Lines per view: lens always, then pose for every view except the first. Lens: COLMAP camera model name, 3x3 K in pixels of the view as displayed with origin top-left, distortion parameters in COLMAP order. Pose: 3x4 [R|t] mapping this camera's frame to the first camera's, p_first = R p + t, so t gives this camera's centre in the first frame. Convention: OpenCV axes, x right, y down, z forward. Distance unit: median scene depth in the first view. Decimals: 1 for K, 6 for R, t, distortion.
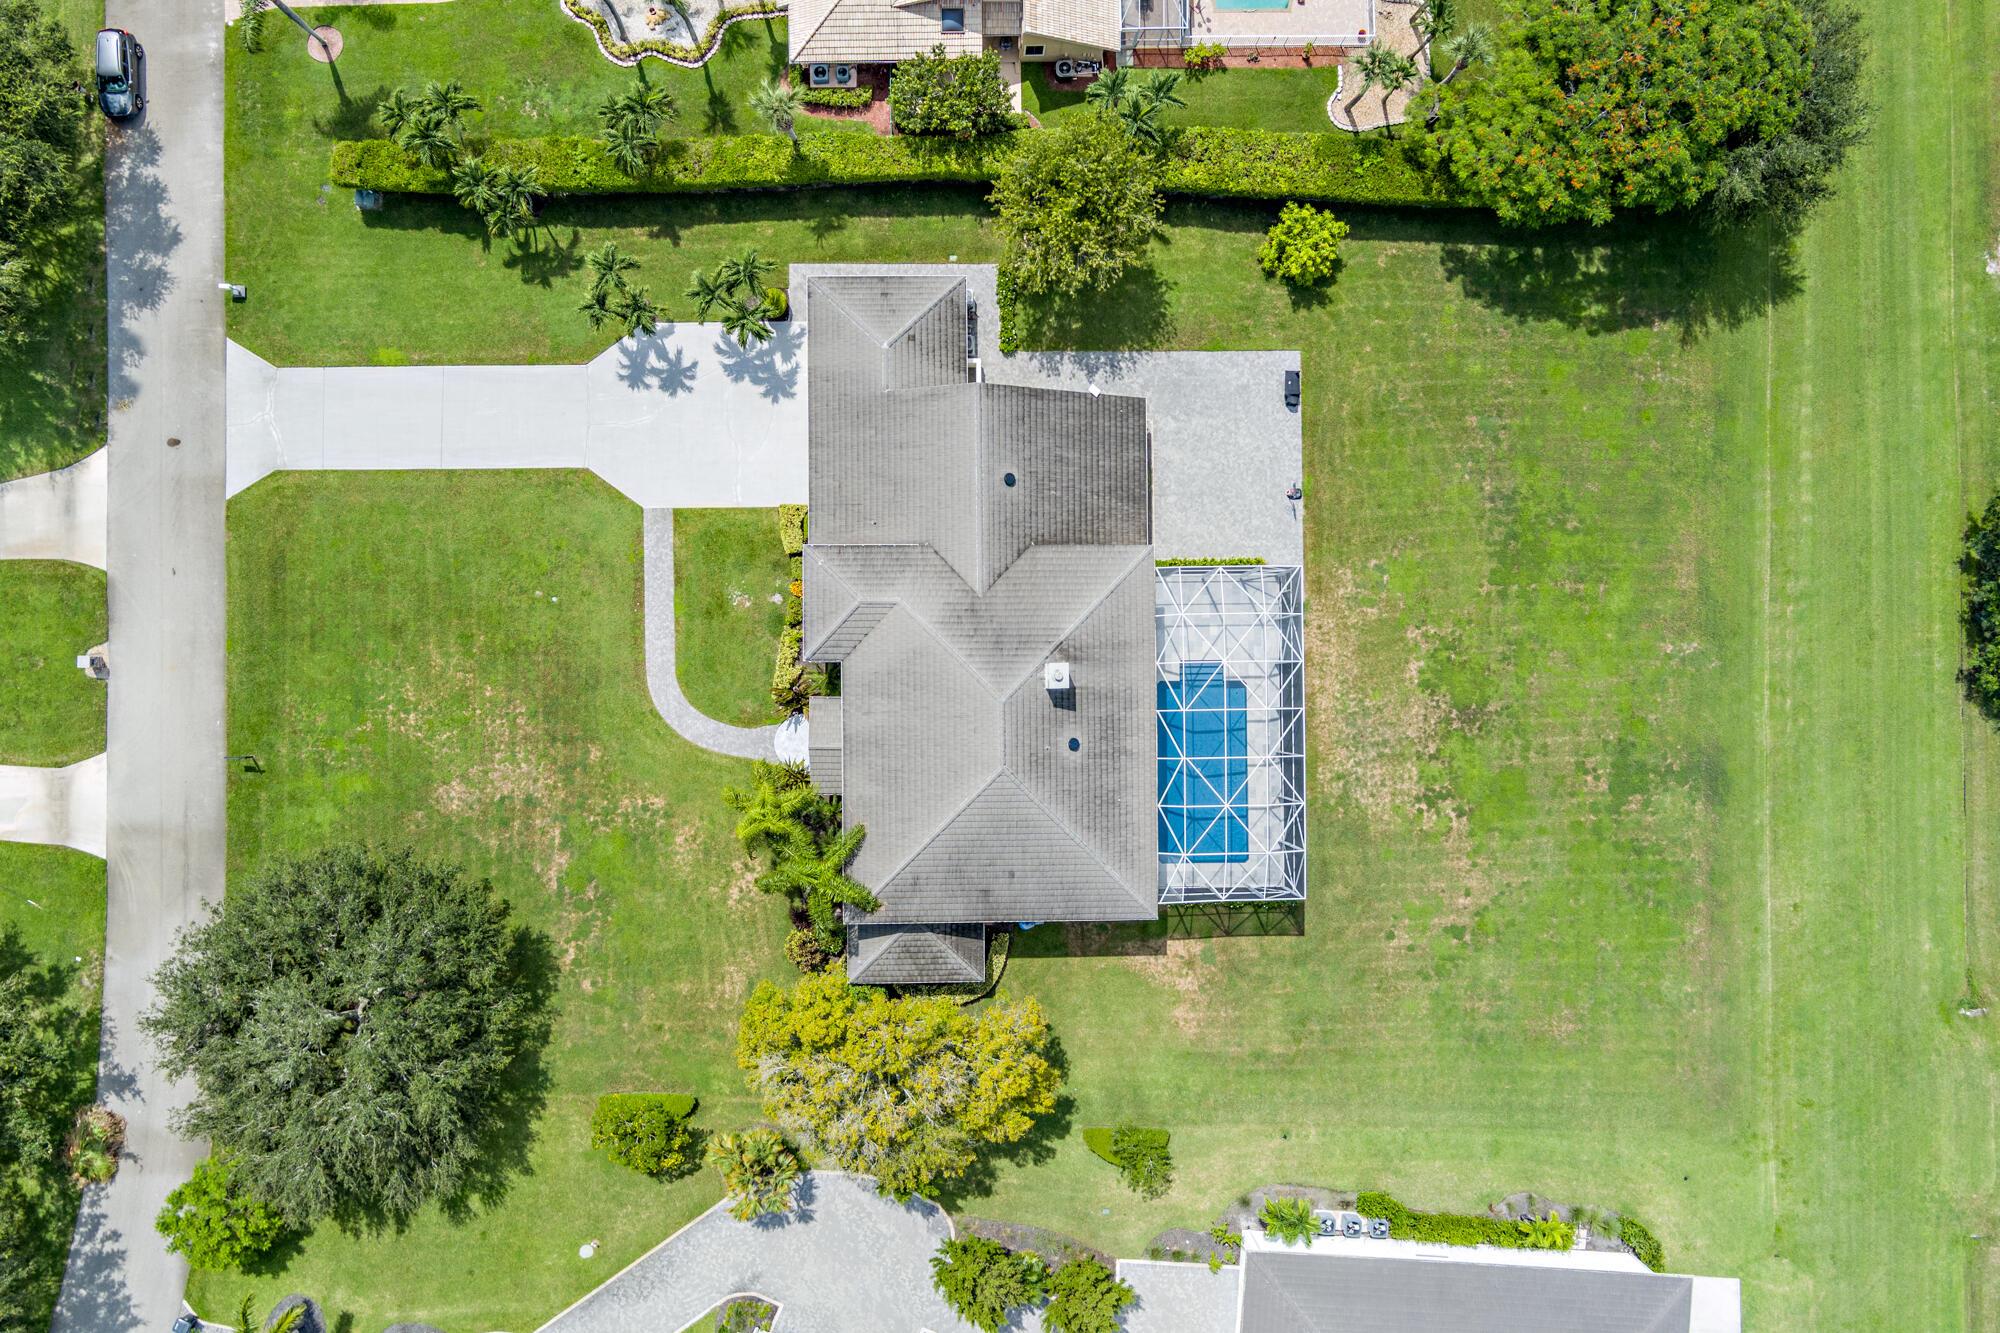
lens RADIAL K [[1612.7, 0, 999.7], [0, 1612.7, 667.2], [0, 0, 1]] dist [-0.013971, -0.013041]
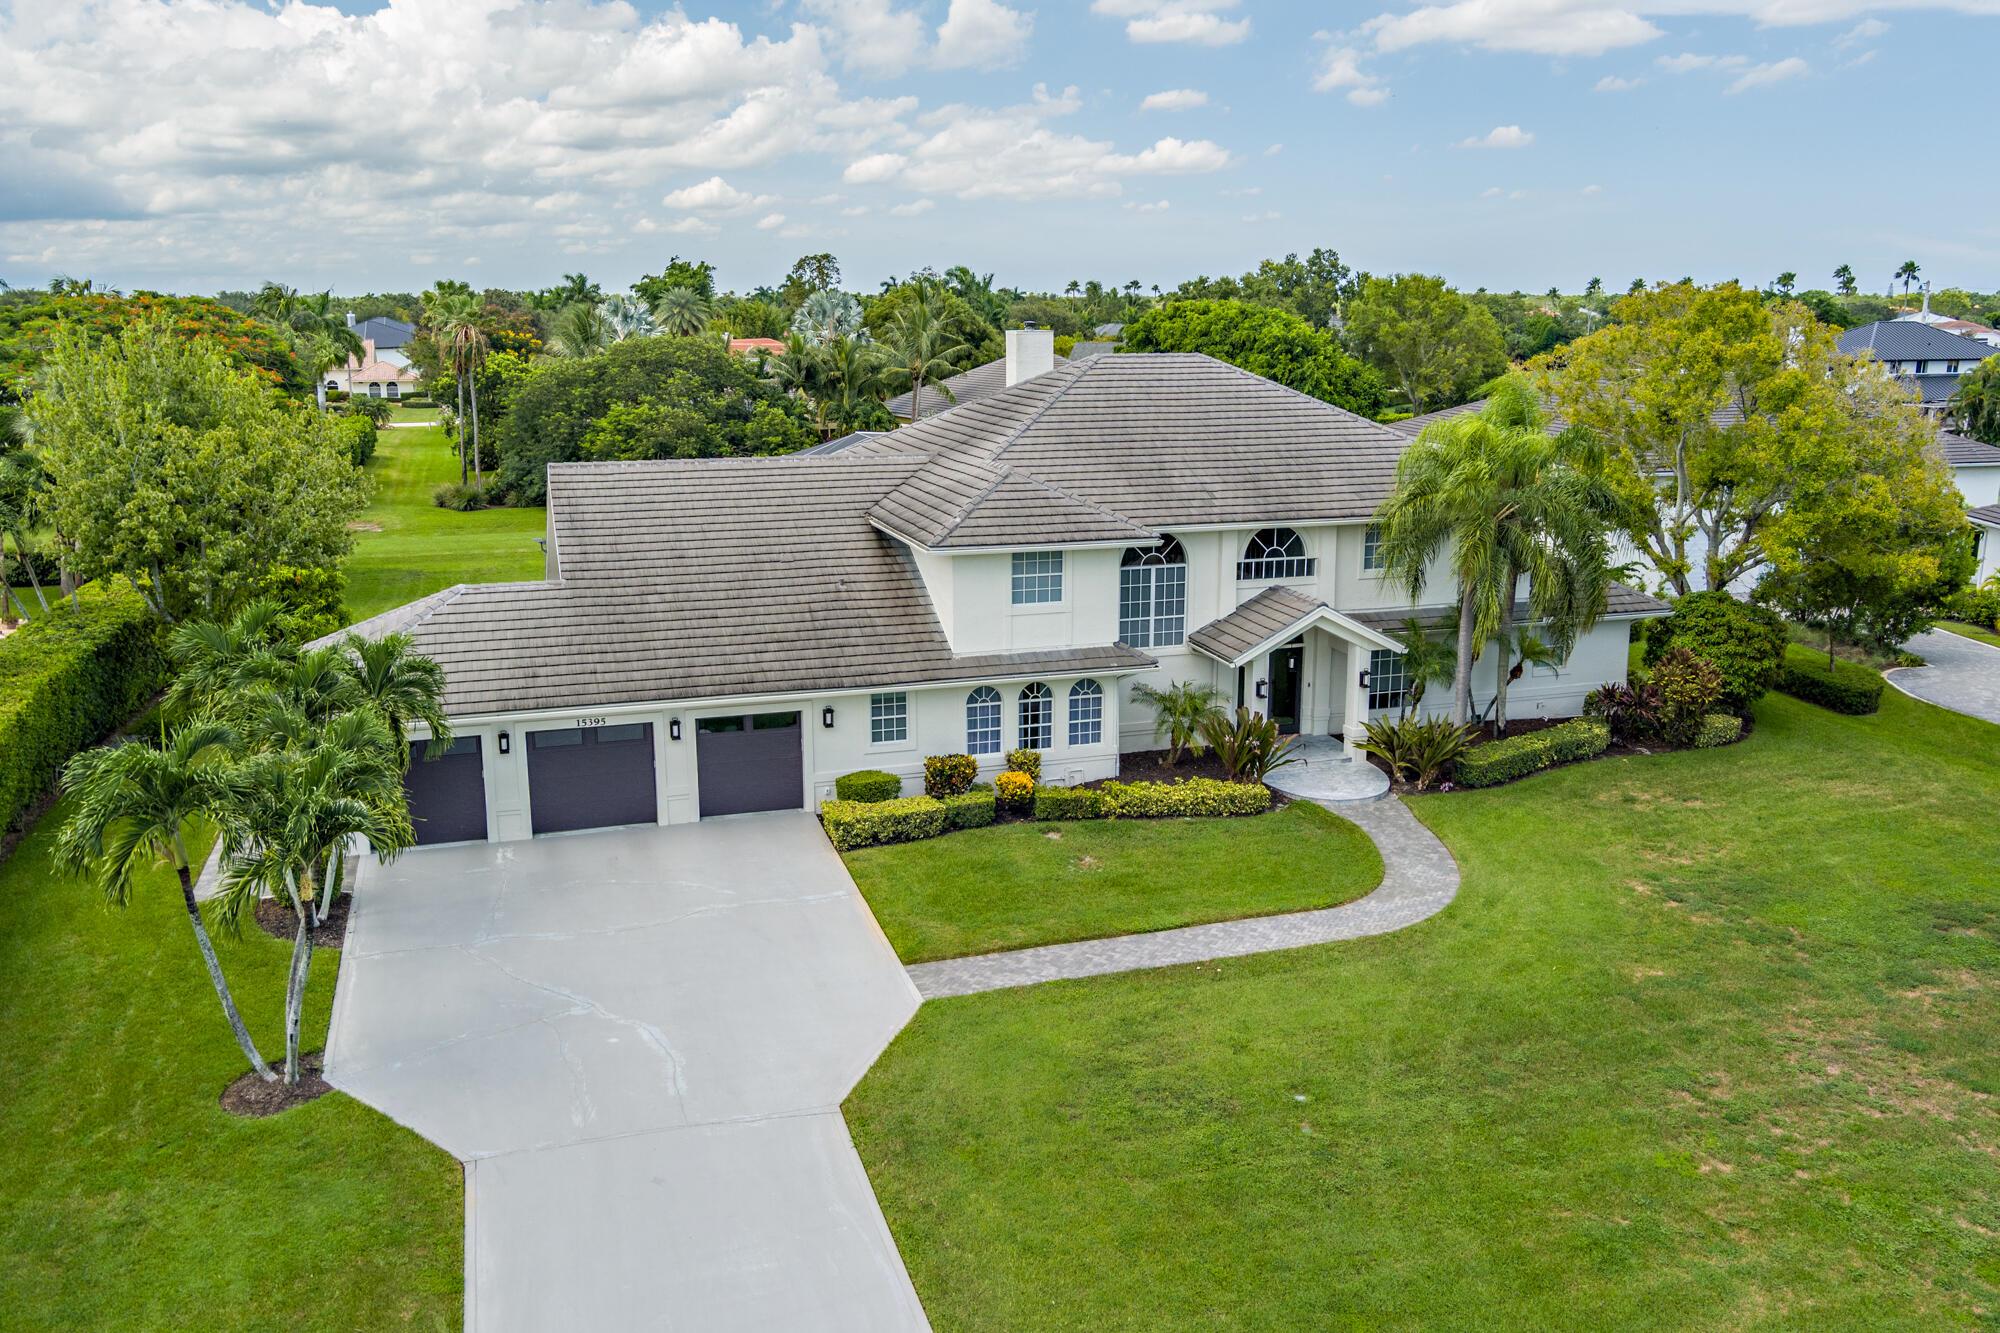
lens RADIAL K [[1612.7, 0, 1001.6], [0, 1612.7, 659.2], [0, 0, 1]] dist [-0.013971, -0.013041]
pose [[-0.299678, -0.230746, 0.925715, -0.513803], [0.953977, -0.061309, 0.293545, -0.175521], [-0.010980, 0.971081, 0.238500, 0.852336]]
